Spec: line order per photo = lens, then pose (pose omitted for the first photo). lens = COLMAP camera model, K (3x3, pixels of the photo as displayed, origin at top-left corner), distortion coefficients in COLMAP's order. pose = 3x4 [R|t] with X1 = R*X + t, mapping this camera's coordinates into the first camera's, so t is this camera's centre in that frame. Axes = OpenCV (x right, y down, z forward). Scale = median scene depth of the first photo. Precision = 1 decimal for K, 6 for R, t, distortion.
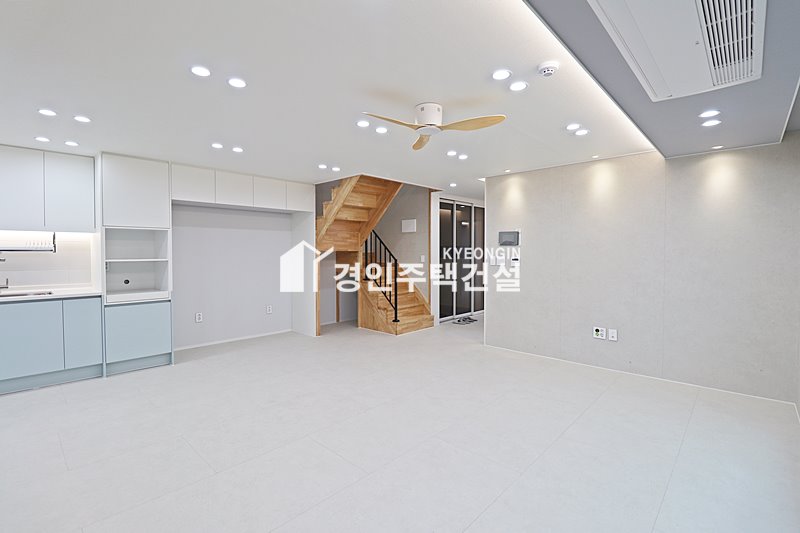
lens RADIAL K [[357.9, 0, 397.9], [0, 357.9, 262.9], [0, 0, 1]] dist [-0.015589, -0.000838]
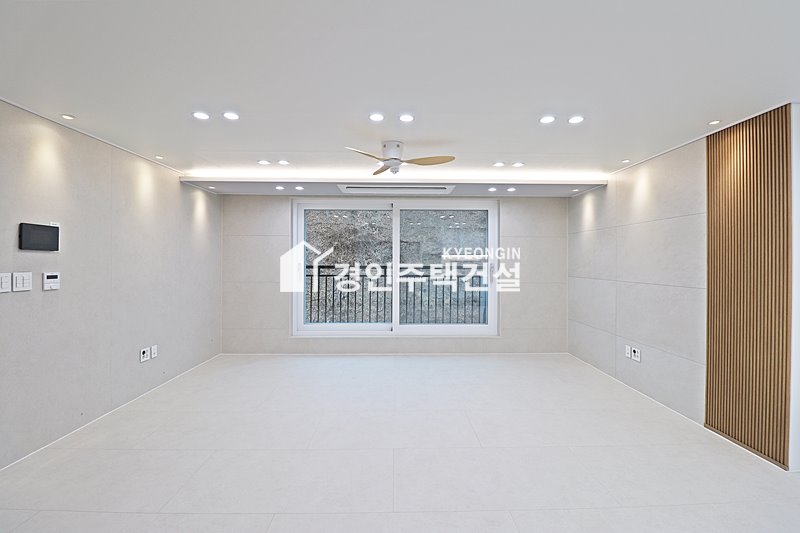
lens RADIAL K [[378.1, 0, 406.3], [0, 378.1, 262.1], [0, 0, 1]] dist [0.011894, -0.015310]
pose [[-0.716498, -0.005185, 0.697570, -0.459658], [0.014112, 0.999660, 0.021925, -0.036558], [-0.697446, 0.025554, -0.716181, 1.013136]]
